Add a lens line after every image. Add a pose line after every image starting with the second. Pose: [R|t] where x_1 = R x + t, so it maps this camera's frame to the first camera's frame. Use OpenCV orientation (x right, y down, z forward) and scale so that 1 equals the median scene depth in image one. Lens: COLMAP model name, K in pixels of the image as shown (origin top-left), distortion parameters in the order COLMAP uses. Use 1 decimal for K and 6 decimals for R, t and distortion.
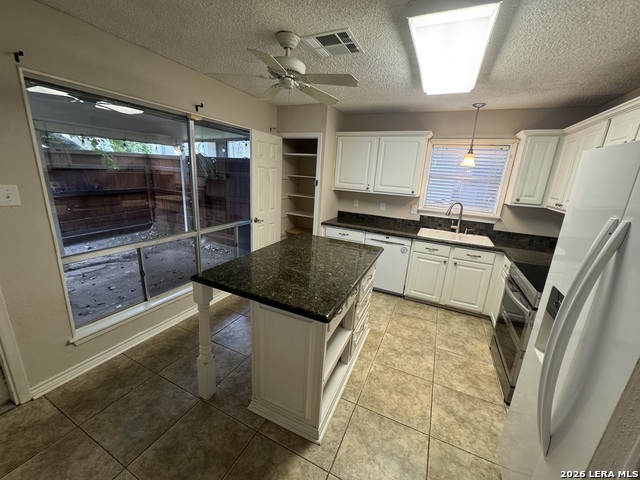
lens RADIAL K [[255.8, 0, 318.8], [0, 255.8, 239.3], [0, 0, 1]] dist [-0.000158, 0.000075]
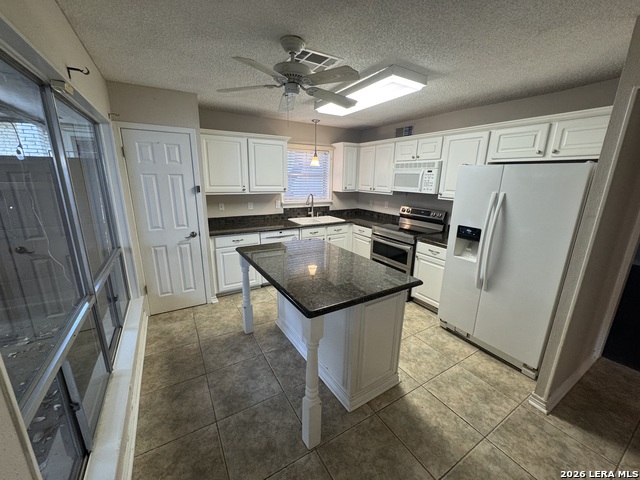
lens RADIAL K [[255.8, 0, 319.4], [0, 255.8, 240.6], [0, 0, 1]] dist [-0.000158, 0.000075]
pose [[0.554256, -0.252202, 0.793218, -0.525744], [0.227231, 0.962637, 0.147292, -0.098337], [-0.800729, 0.098606, 0.590855, 0.222129]]
